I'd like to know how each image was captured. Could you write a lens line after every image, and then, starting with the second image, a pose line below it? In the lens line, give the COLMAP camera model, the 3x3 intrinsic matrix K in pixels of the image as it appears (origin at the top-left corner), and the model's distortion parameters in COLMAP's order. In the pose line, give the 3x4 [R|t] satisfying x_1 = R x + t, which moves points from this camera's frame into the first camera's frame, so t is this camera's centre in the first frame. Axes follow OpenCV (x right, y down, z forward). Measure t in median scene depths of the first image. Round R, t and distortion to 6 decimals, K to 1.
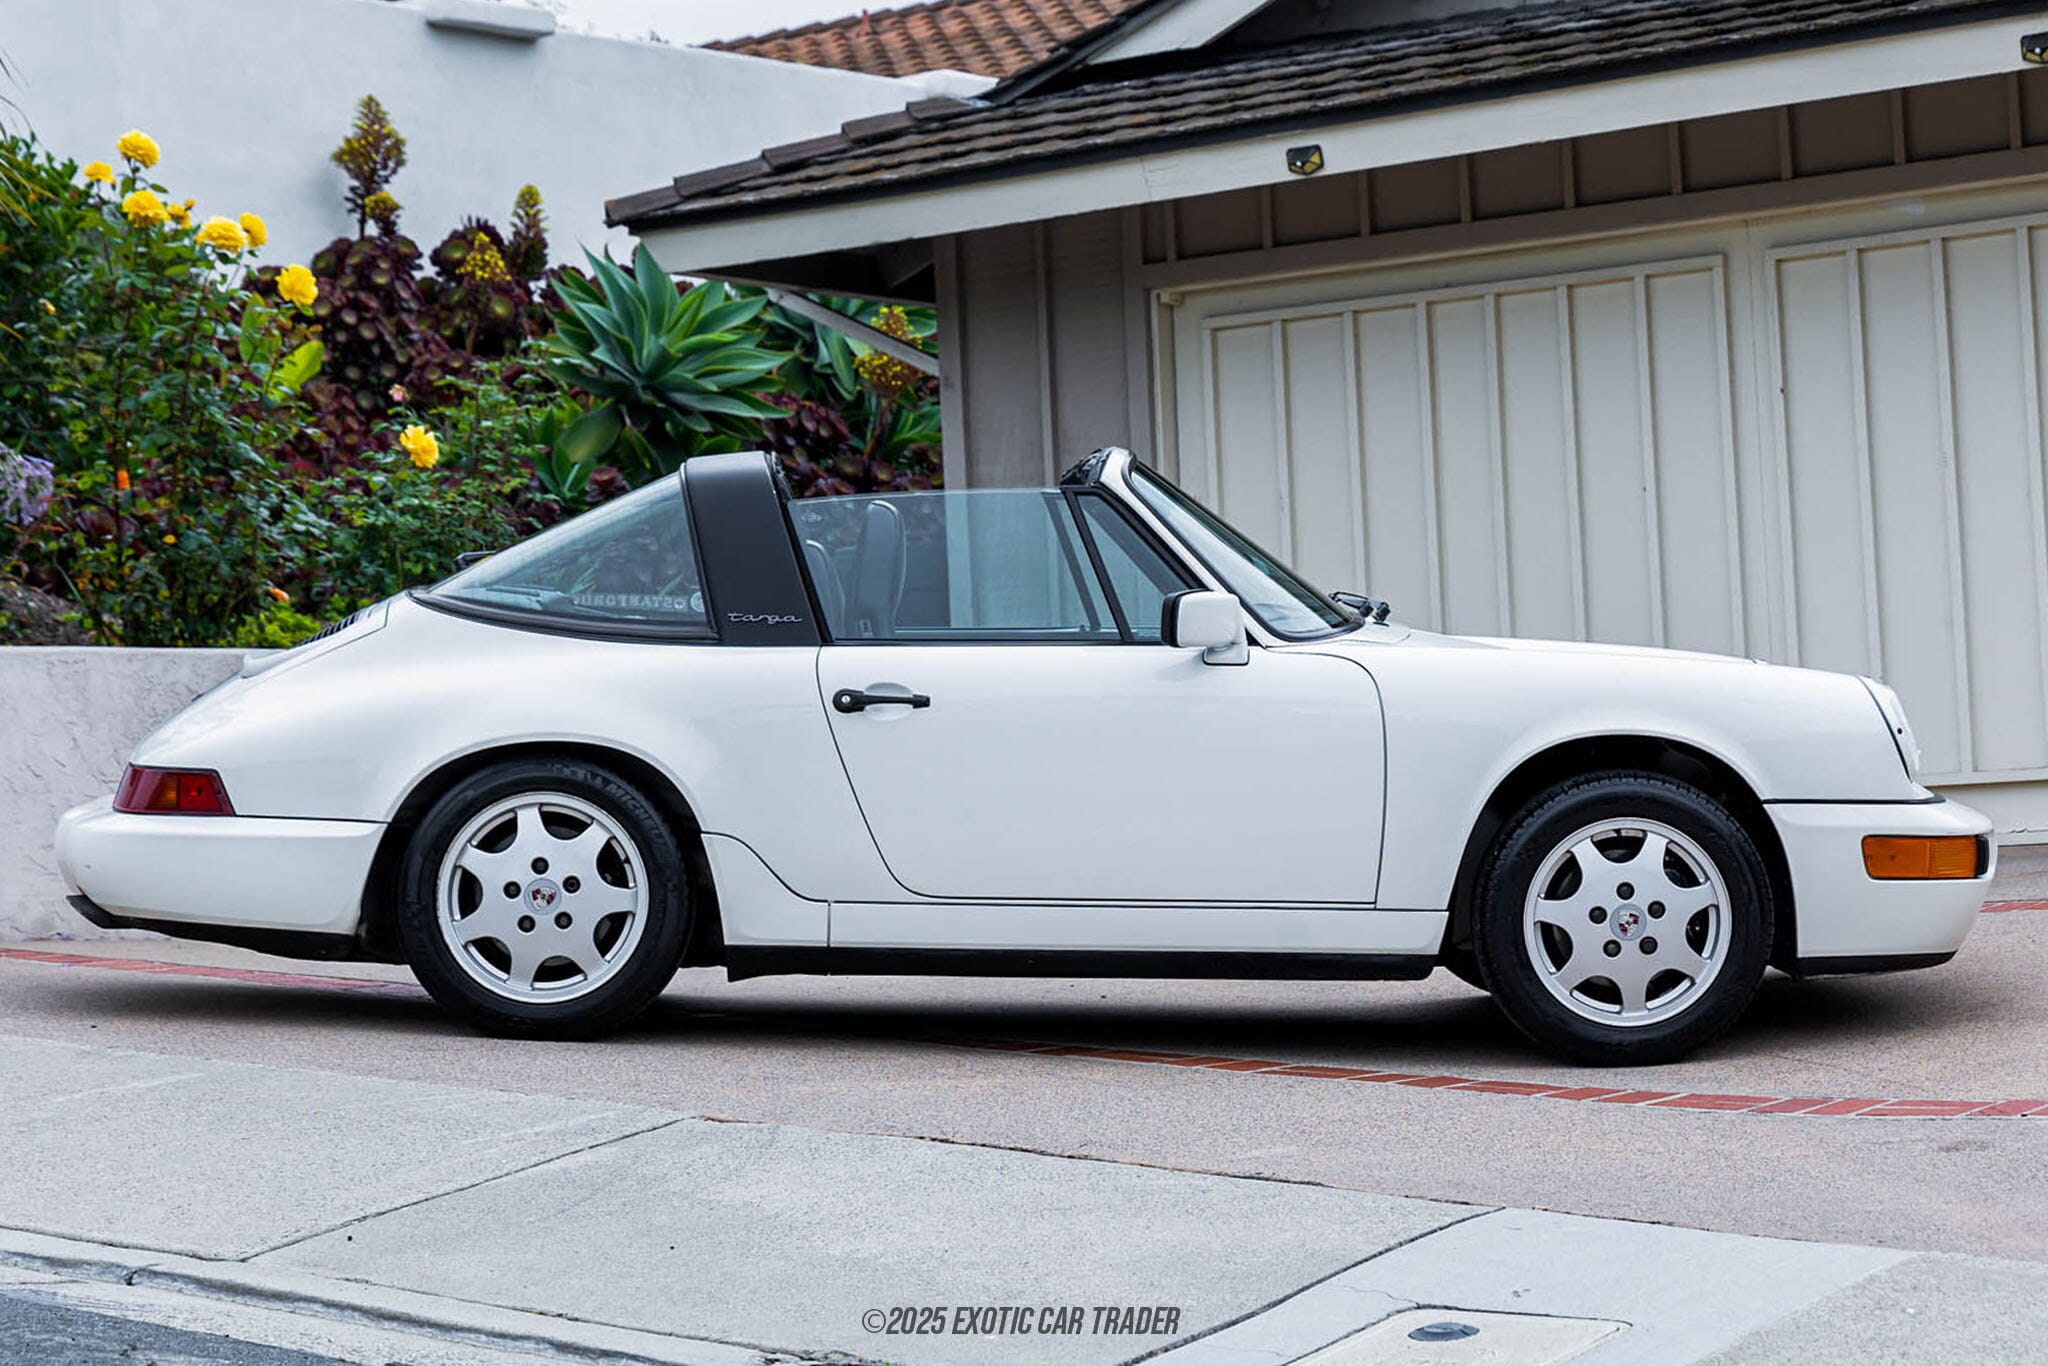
lens RADIAL K [[4287.4, 0, 1050.6], [0, 4287.4, 603.6], [0, 0, 1]] dist [0.006229, -0.230345]
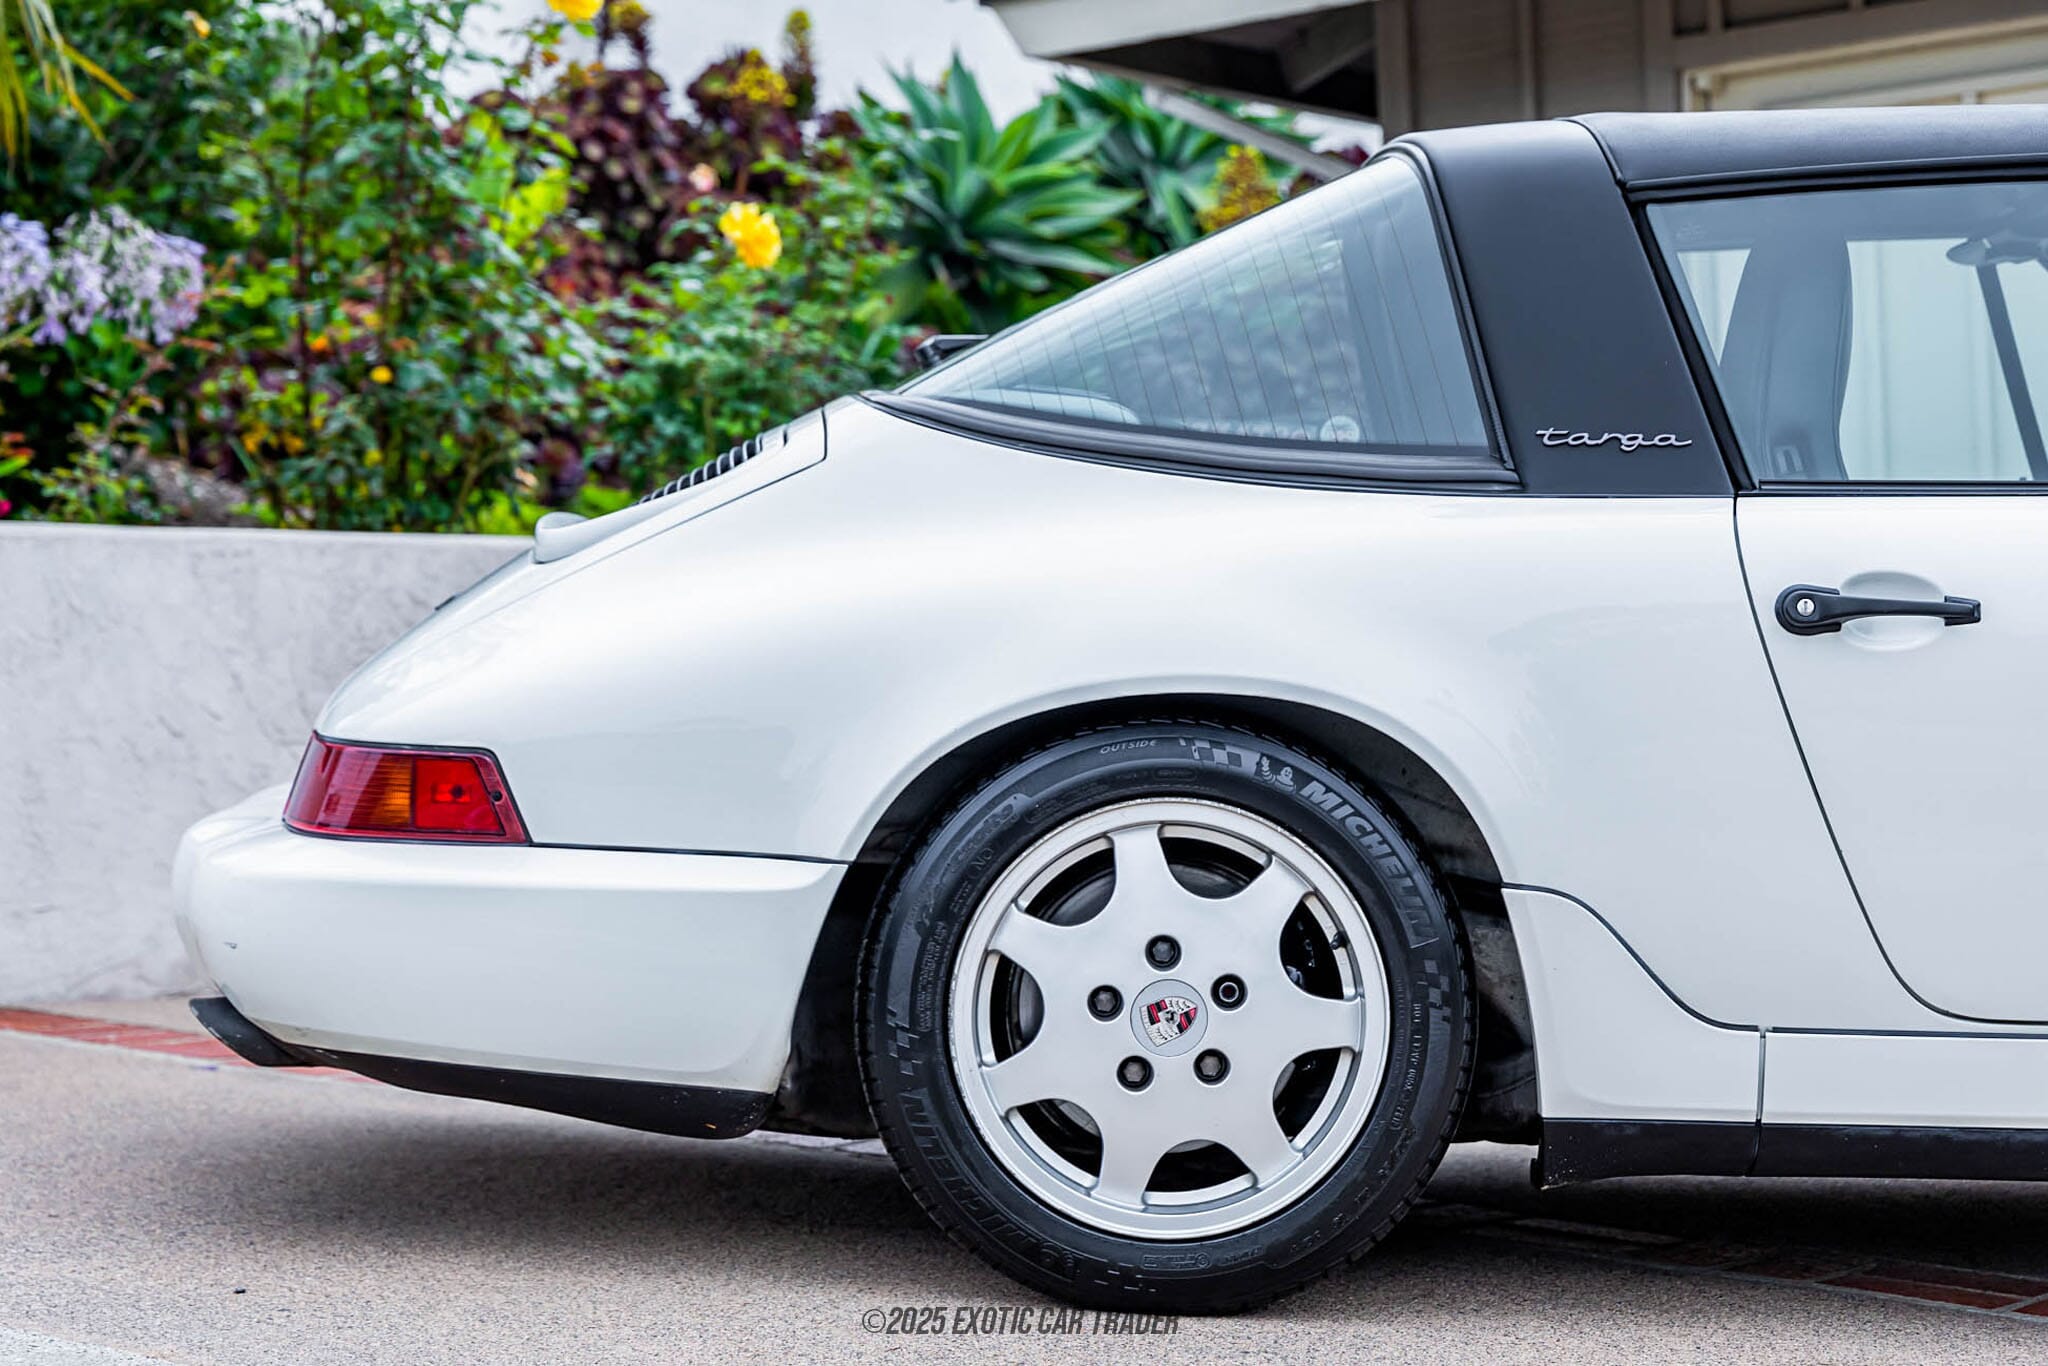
lens RADIAL K [[4128.5, 0, 1024.0], [0, 4128.5, 683.0], [0, 0, 1]] dist [0.022913, 0.001853]
pose [[0.998951, 0.002923, -0.045693, -0.080501], [-0.001275, 0.999349, 0.036043, 0.010200], [0.045768, -0.035947, 0.998305, 0.382008]]
